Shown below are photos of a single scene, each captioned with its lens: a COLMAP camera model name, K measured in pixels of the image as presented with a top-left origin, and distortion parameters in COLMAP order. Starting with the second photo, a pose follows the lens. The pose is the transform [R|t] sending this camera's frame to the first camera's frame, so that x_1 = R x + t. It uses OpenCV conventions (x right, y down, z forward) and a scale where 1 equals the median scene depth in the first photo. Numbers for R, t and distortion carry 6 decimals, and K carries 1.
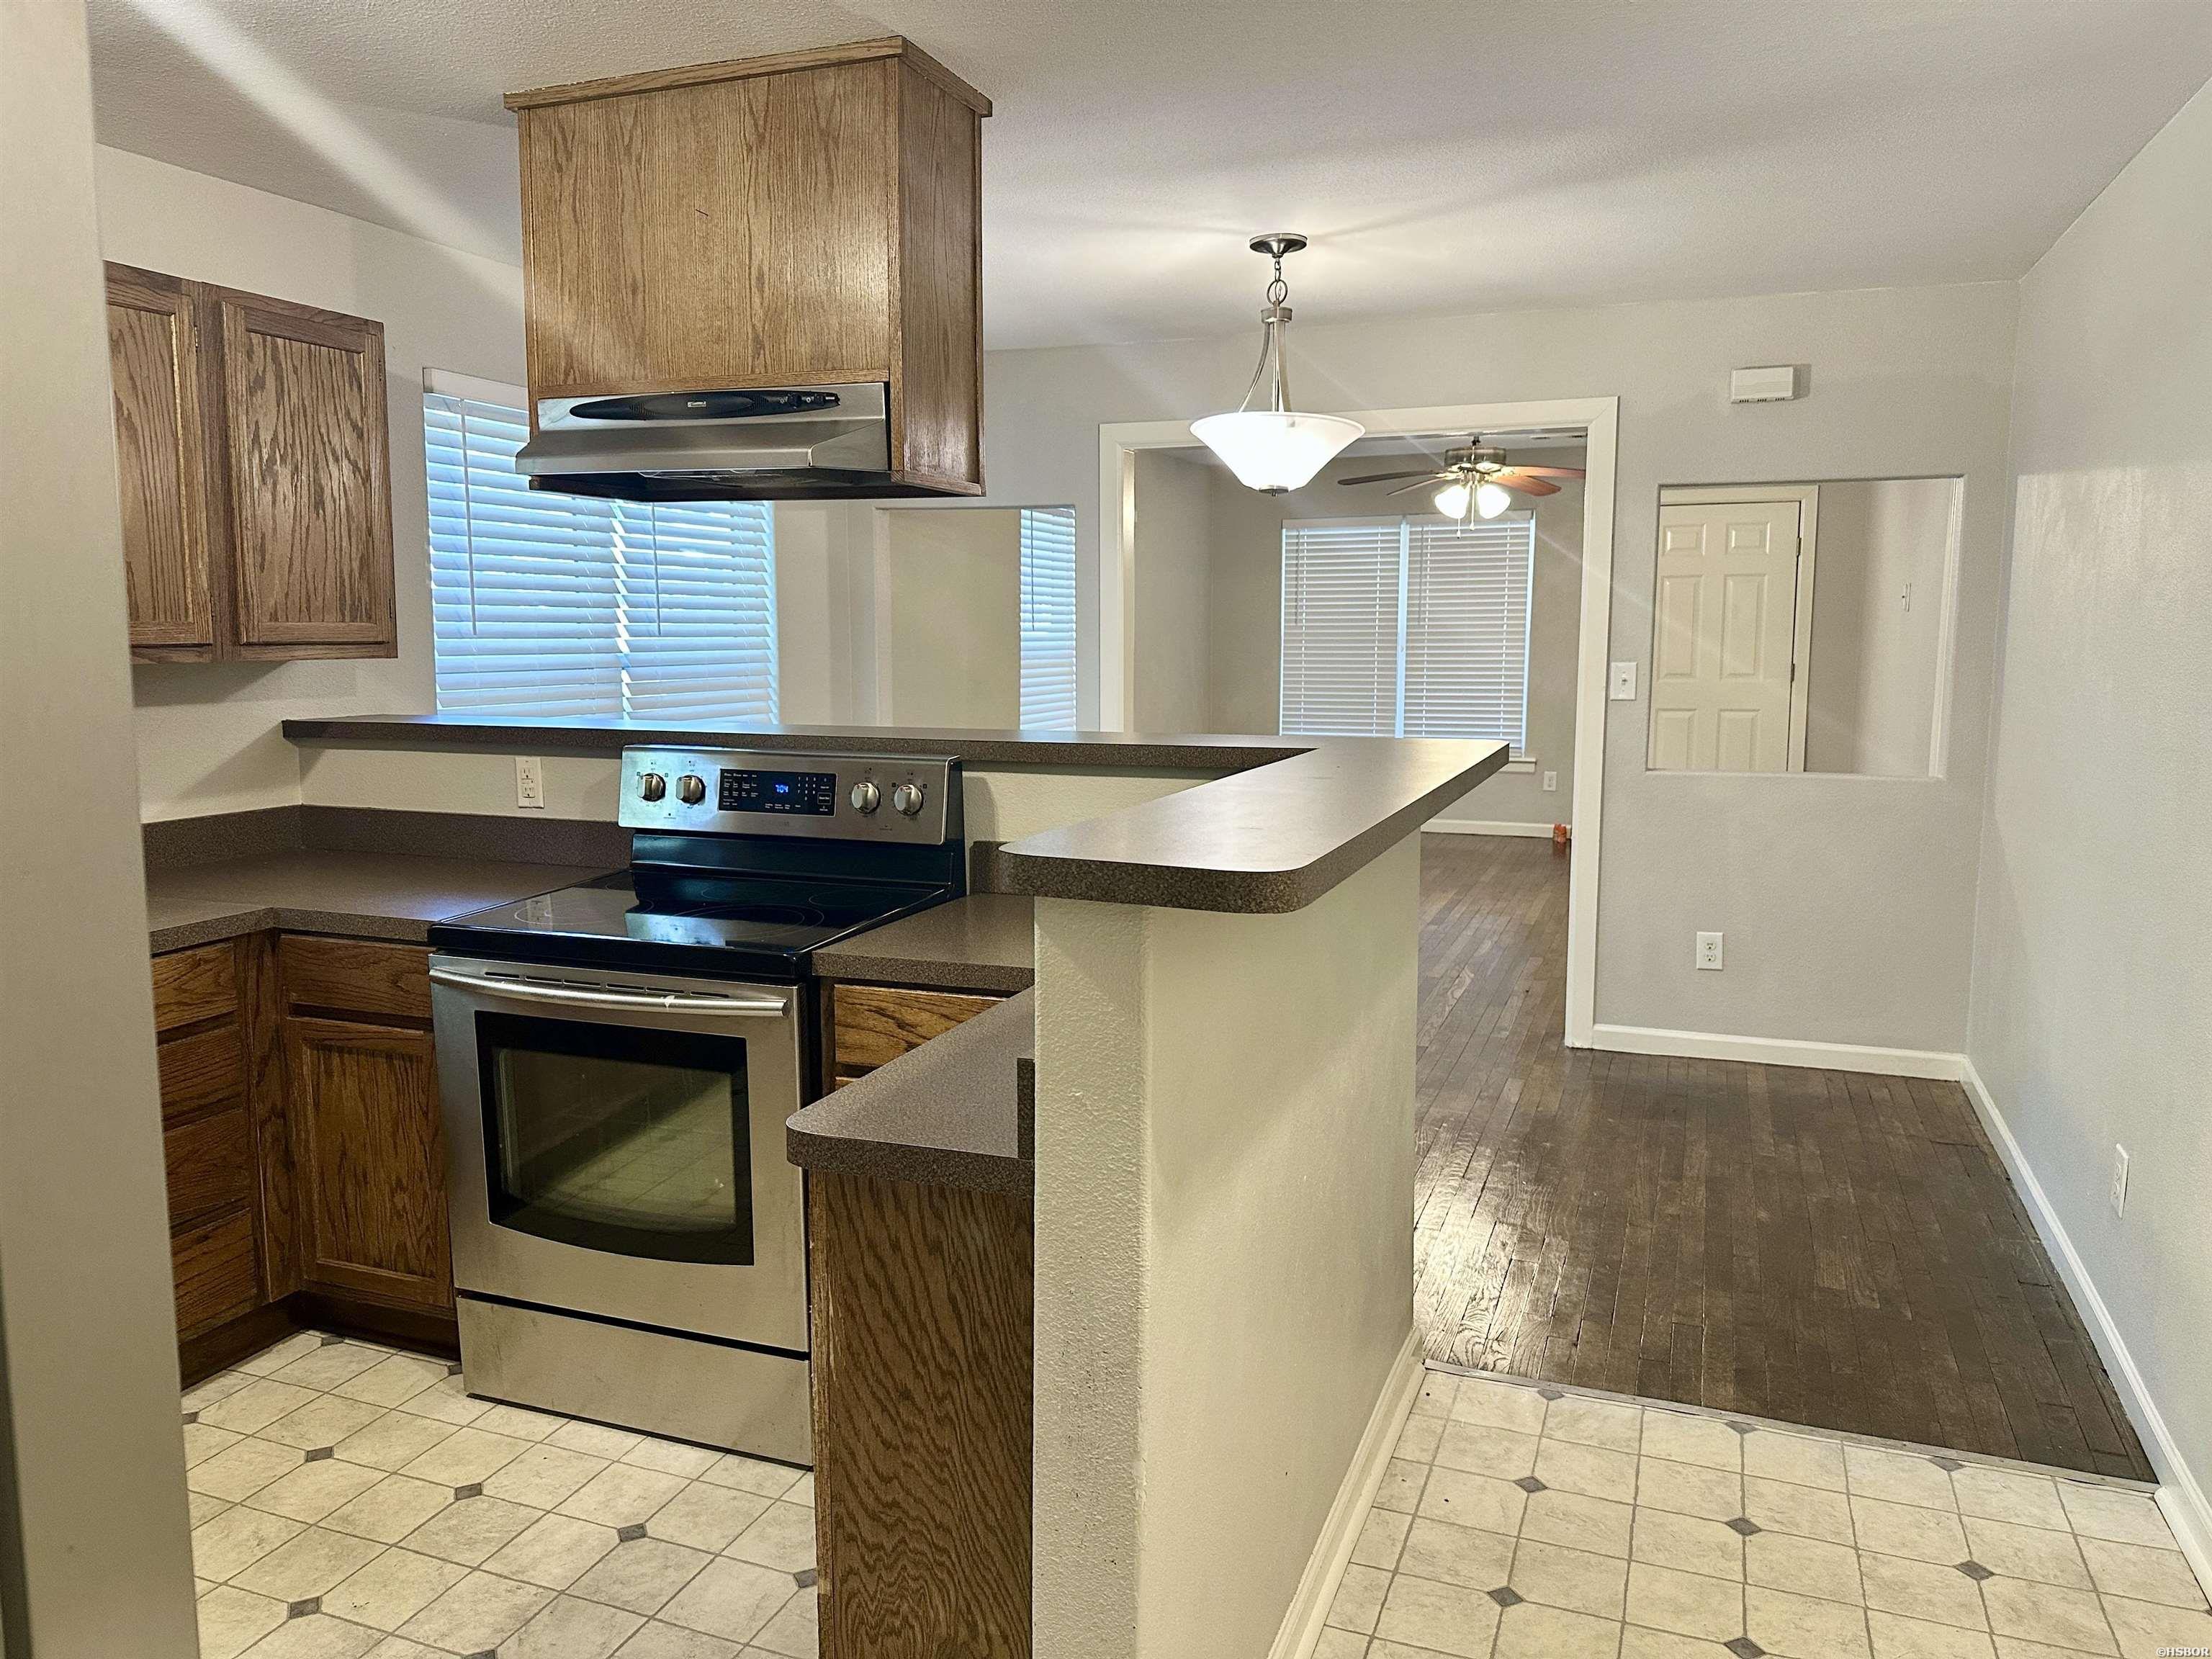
lens RADIAL K [[1554.1, 0, 1110.0], [0, 1554.1, 831.4], [0, 0, 1]] dist [0.066530, -0.077196]
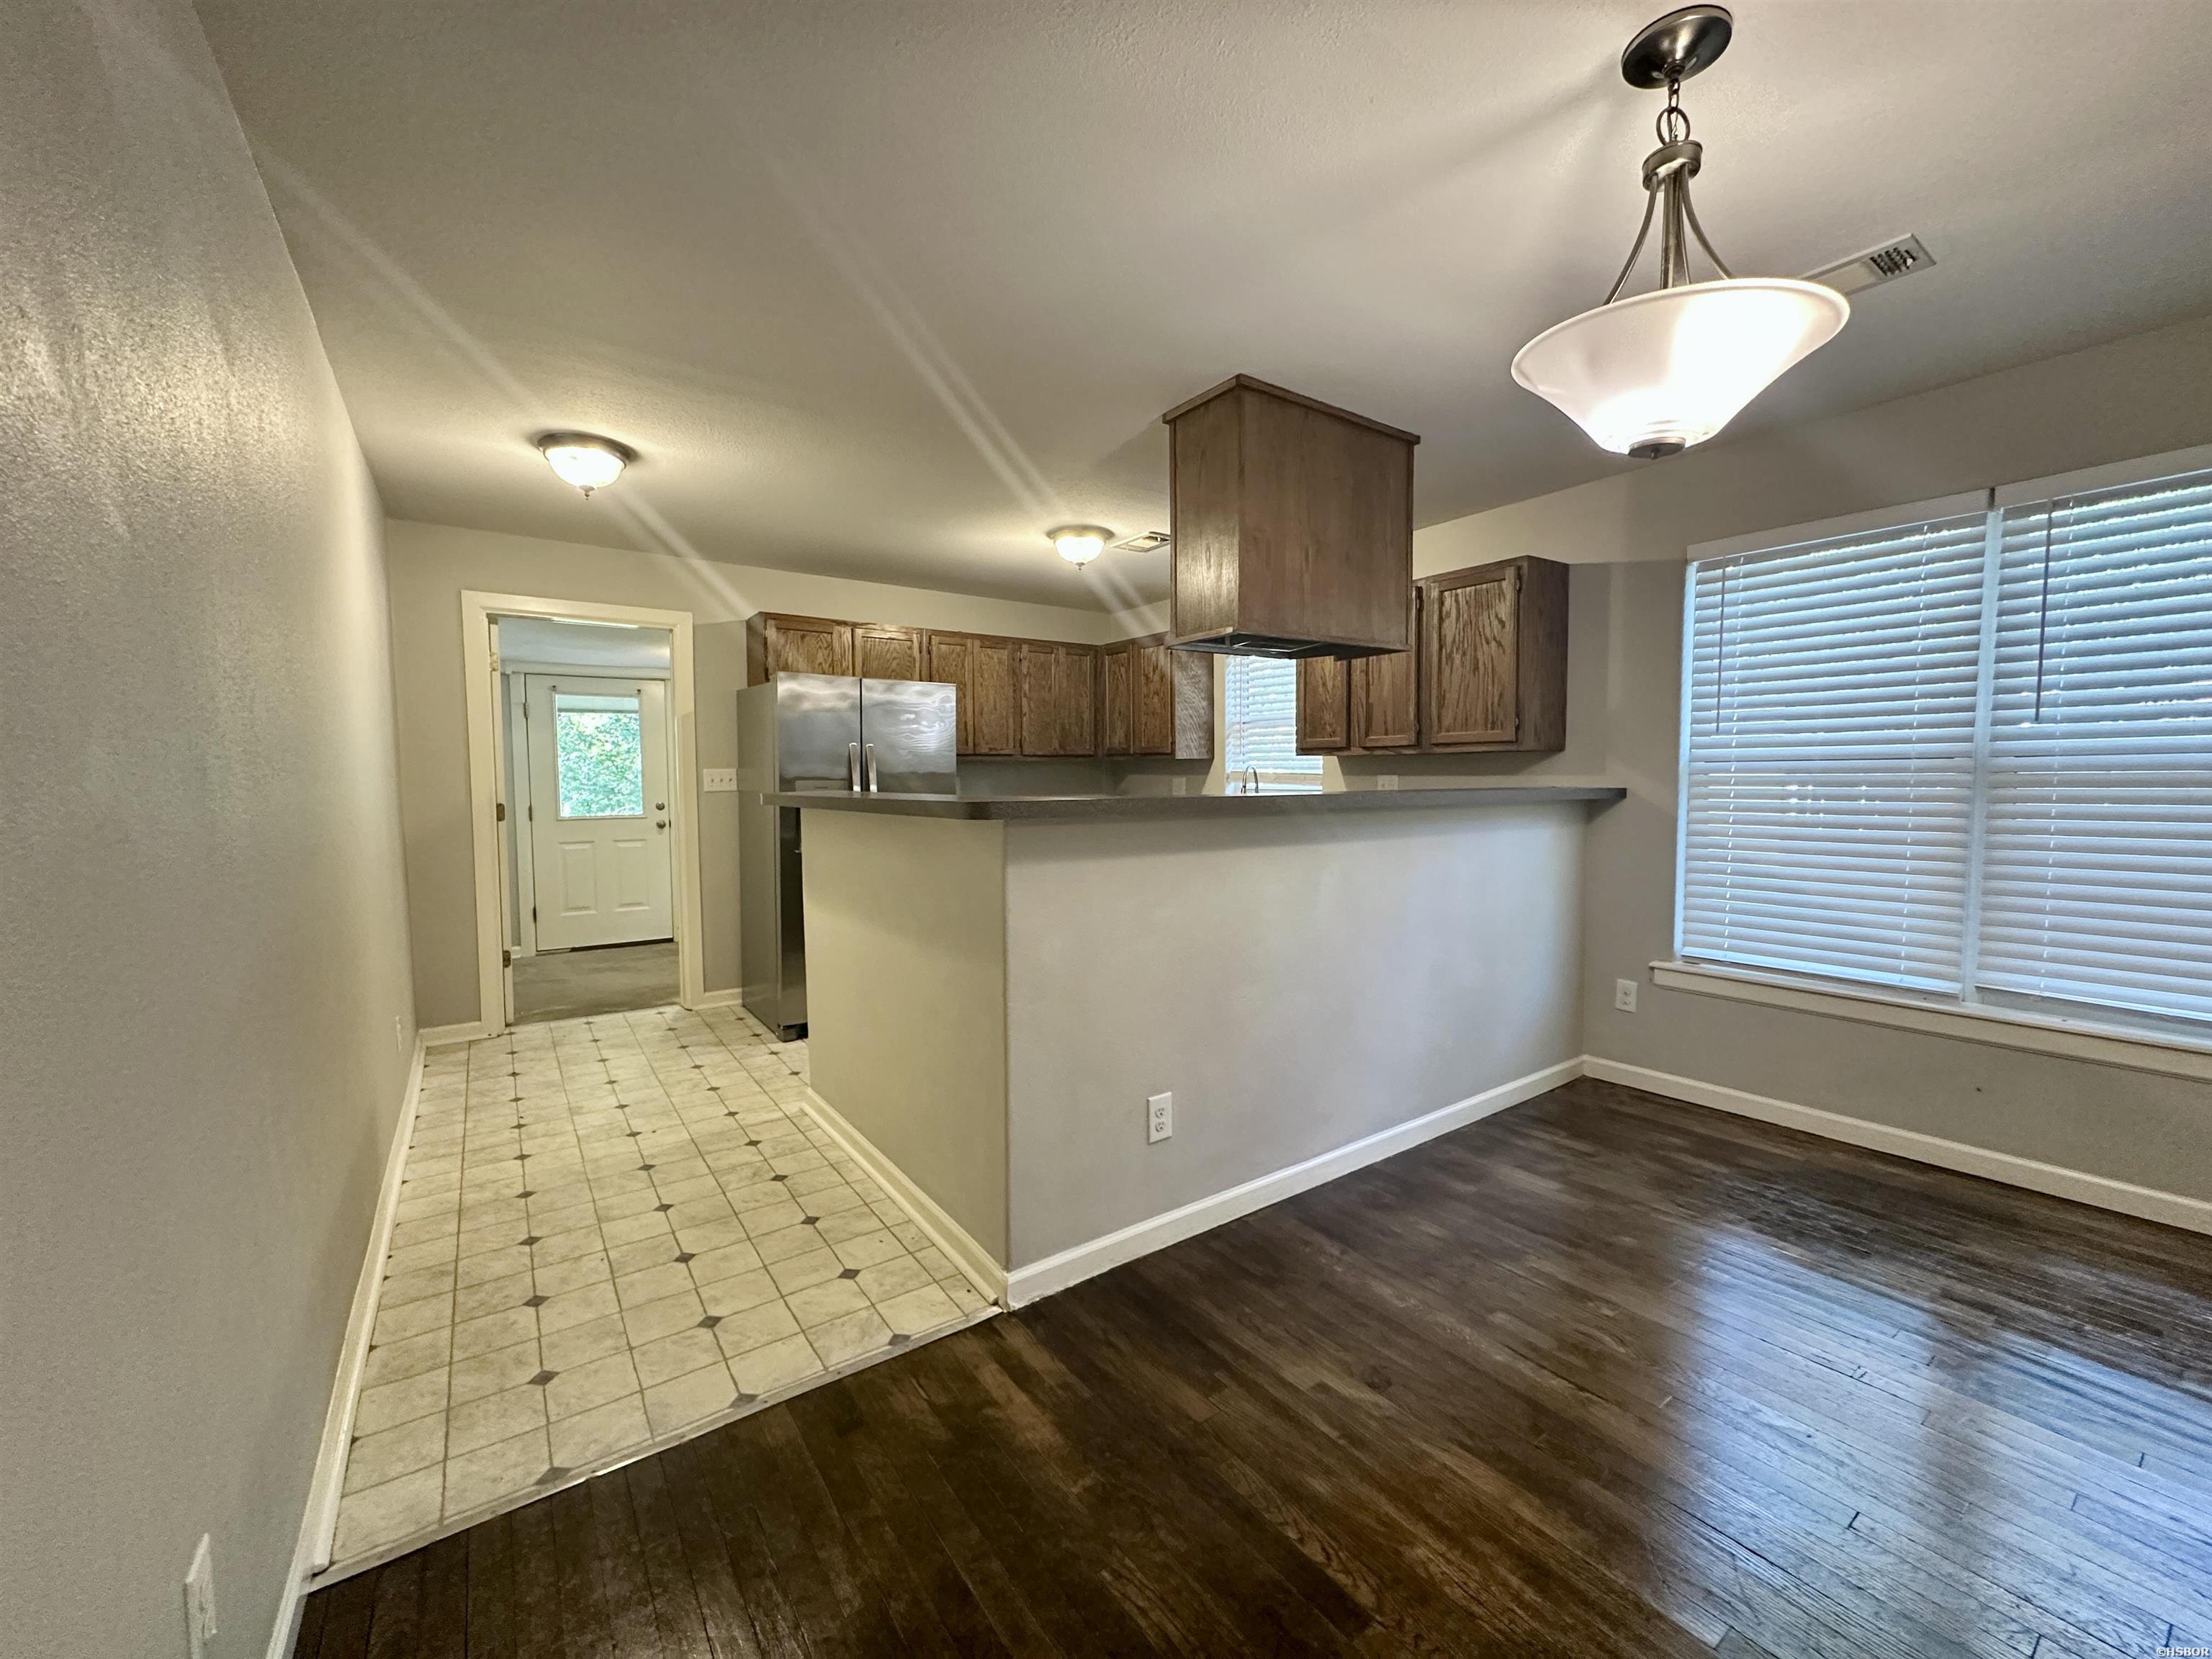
lens RADIAL K [[890.2, 0, 1114.6], [0, 890.2, 834.7], [0, 0, 1]] dist [-0.009891, 0.002195]
pose [[-0.554241, 0.057703, -0.830353, 0.690860], [-0.104141, 0.984948, 0.137958, -0.124620], [0.825815, 0.162936, -0.539890, 1.365223]]
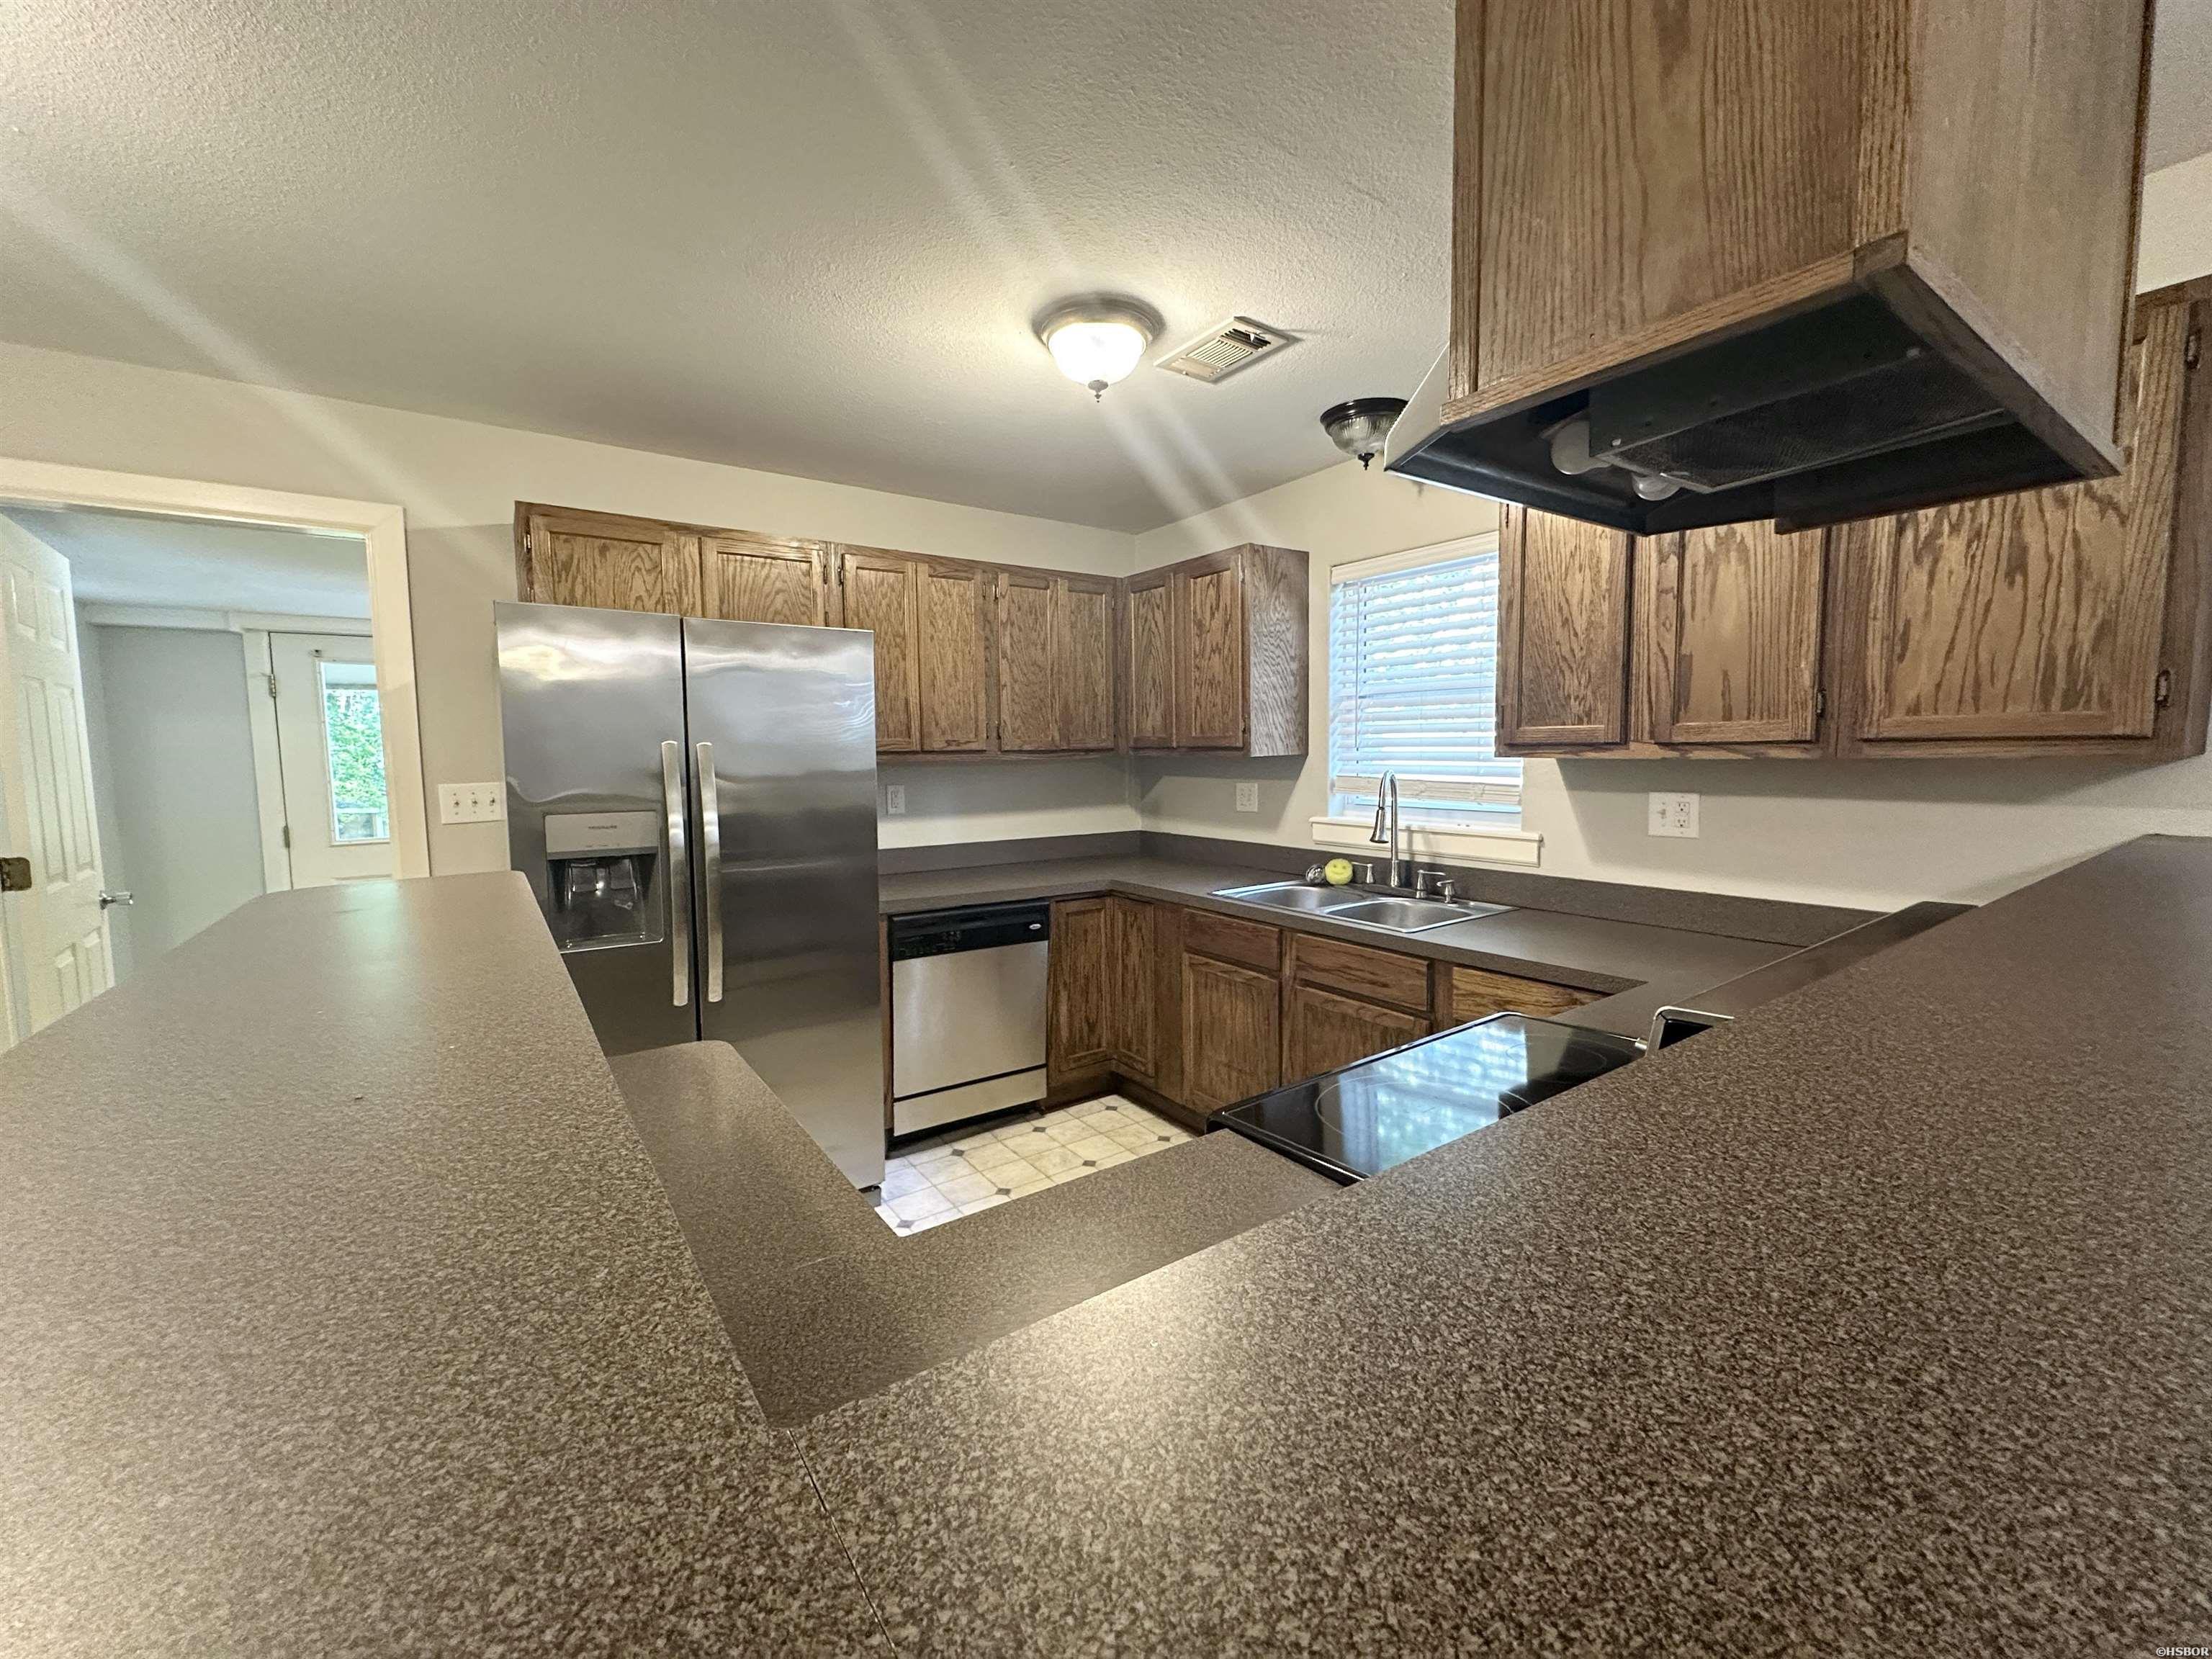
lens RADIAL K [[890.2, 0, 1124.7], [0, 890.2, 827.6], [0, 0, 1]] dist [-0.009891, 0.002195]
pose [[-0.547491, 0.076979, -0.833263, 0.166300], [-0.098156, 0.982978, 0.155303, -0.111026], [0.831035, 0.166817, -0.530616, 0.969202]]
